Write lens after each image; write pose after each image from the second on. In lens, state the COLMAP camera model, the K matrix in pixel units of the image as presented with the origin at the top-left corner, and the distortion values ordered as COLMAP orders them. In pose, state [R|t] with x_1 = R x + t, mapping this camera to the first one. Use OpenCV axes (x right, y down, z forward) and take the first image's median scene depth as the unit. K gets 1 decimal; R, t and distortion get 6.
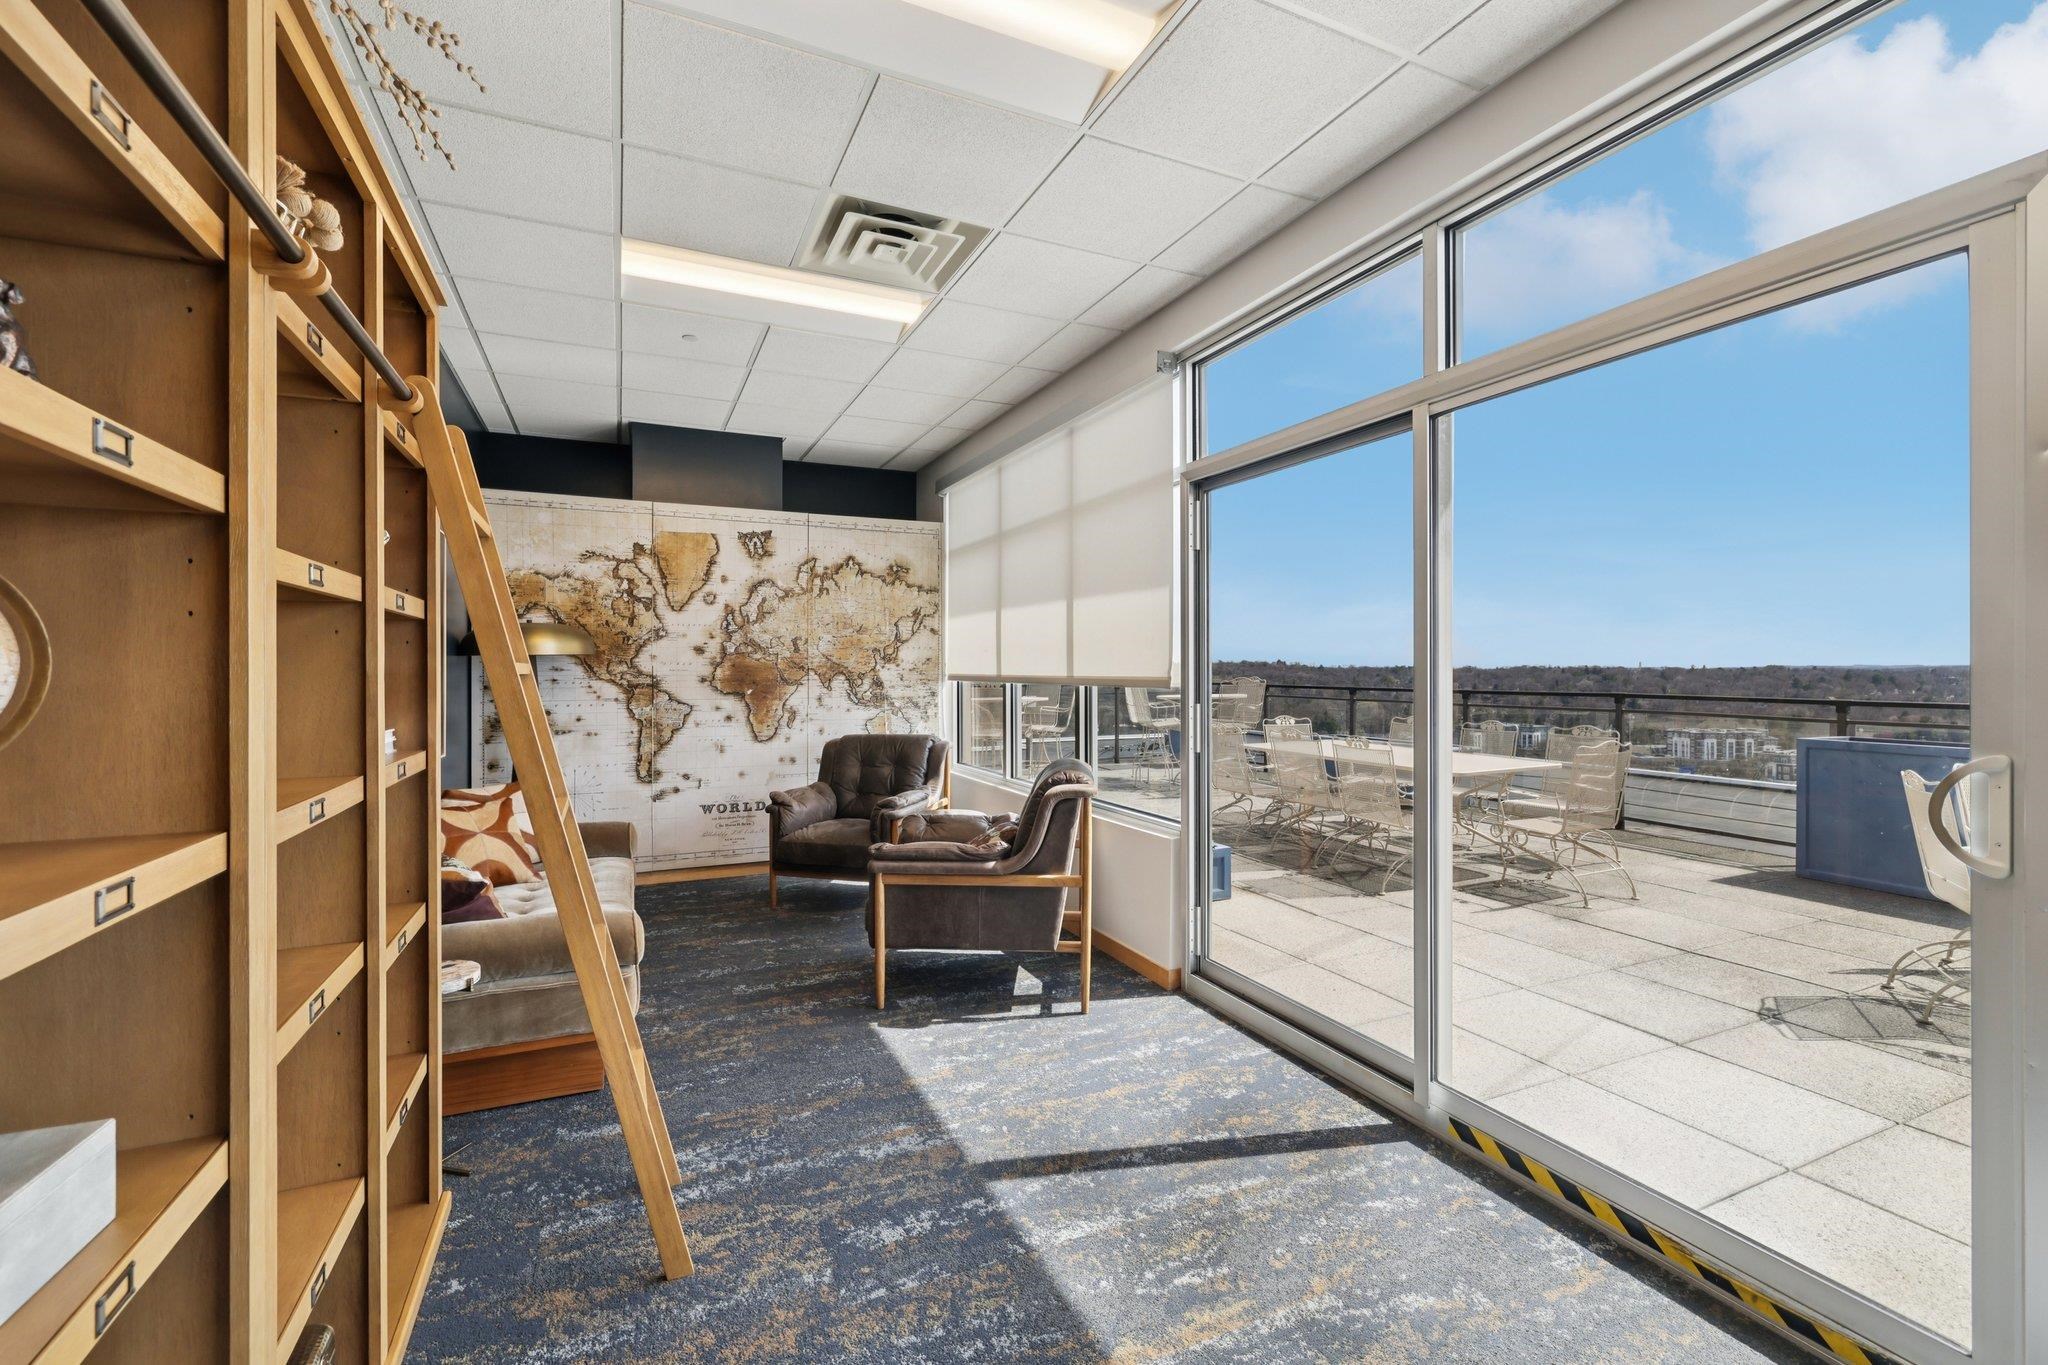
lens RADIAL K [[875.1, 0, 1029.4], [0, 875.1, 668.5], [0, 0, 1]] dist [0.000262, 0.000046]
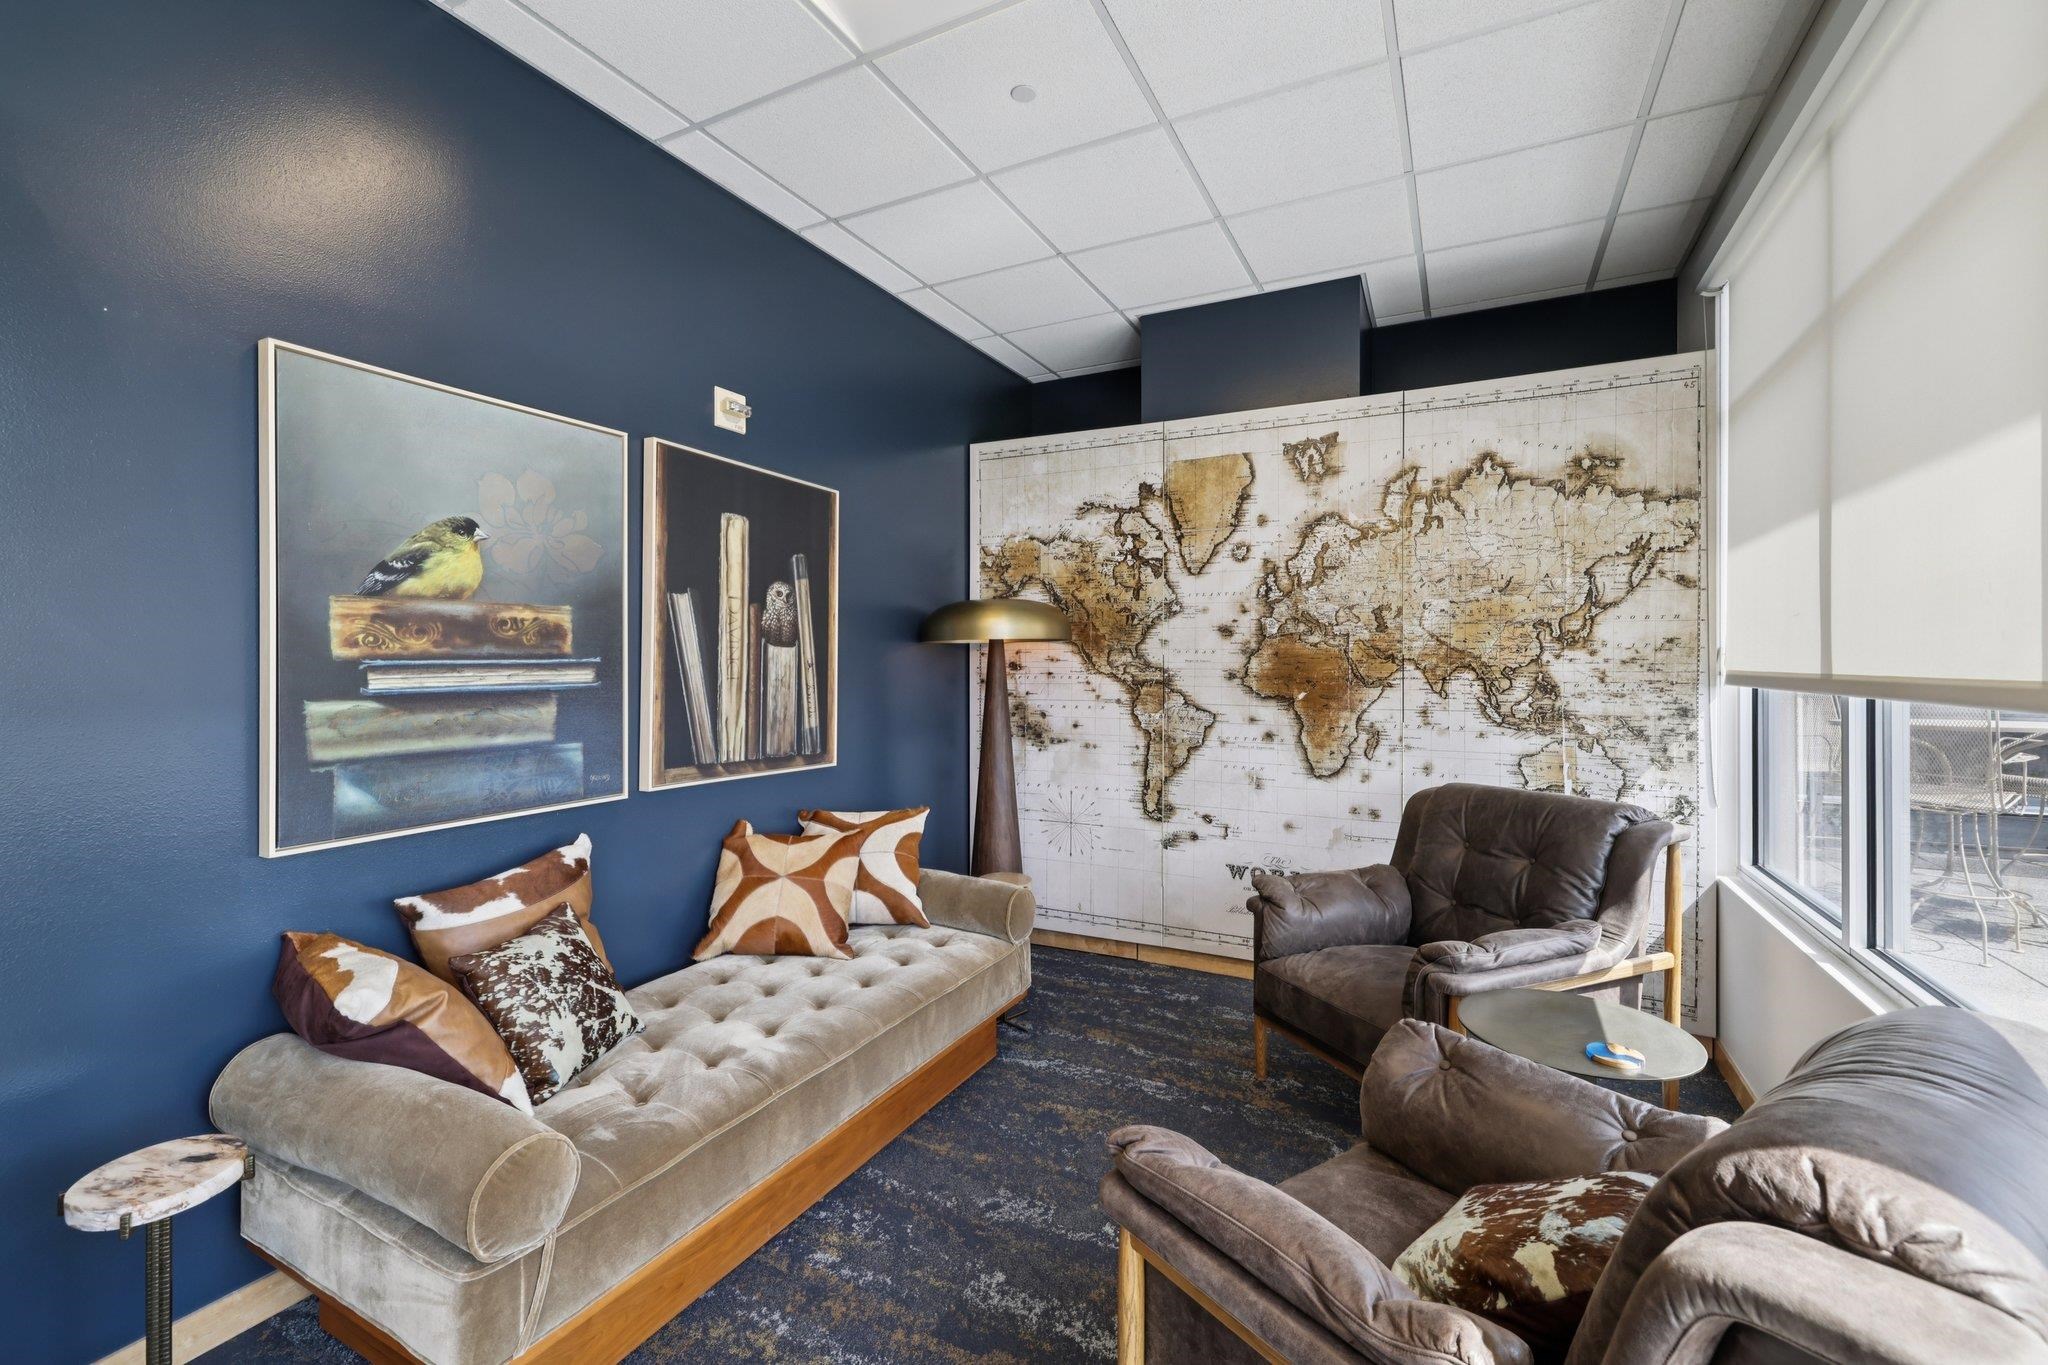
lens RADIAL K [[875.1, 0, 1015.8], [0, 875.1, 661.3], [0, 0, 1]] dist [0.000262, 0.000046]
pose [[0.603902, 0.001613, -0.797057, 0.060877], [-0.002575, 0.999997, 0.000072, 0.002495], [0.797054, 0.002009, 0.603904, 0.502766]]
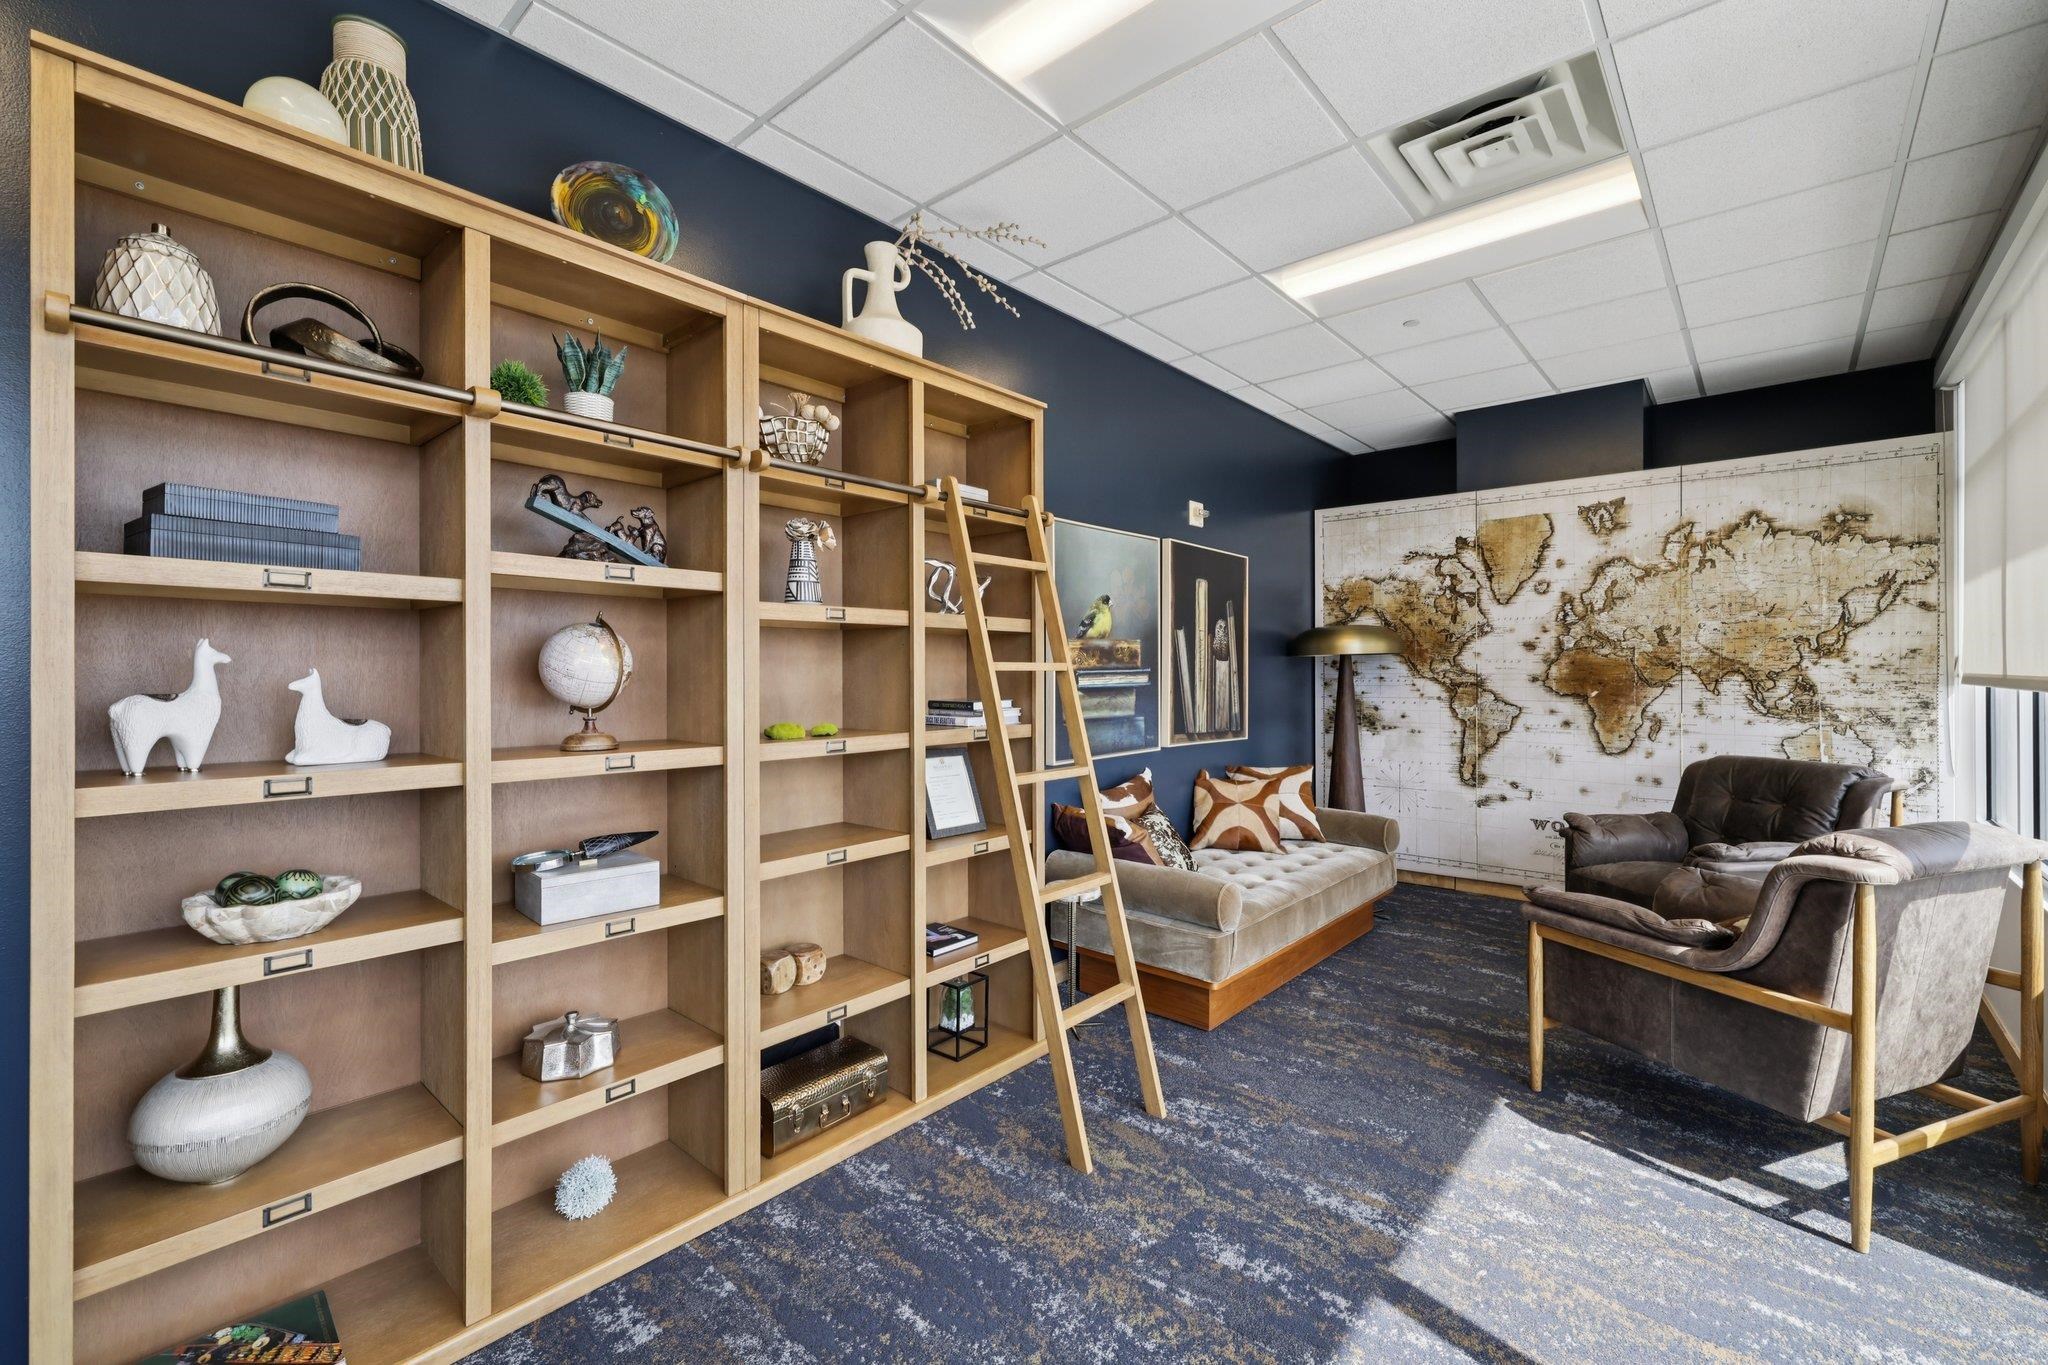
lens RADIAL K [[875.1, 0, 1007.3], [0, 875.1, 672.0], [0, 0, 1]] dist [0.000262, 0.000046]
pose [[0.394316, 0.001633, -0.918973, 0.252860], [0.003012, 0.999991, 0.003069, 0.001453], [0.918970, -0.003978, 0.394307, 0.163945]]
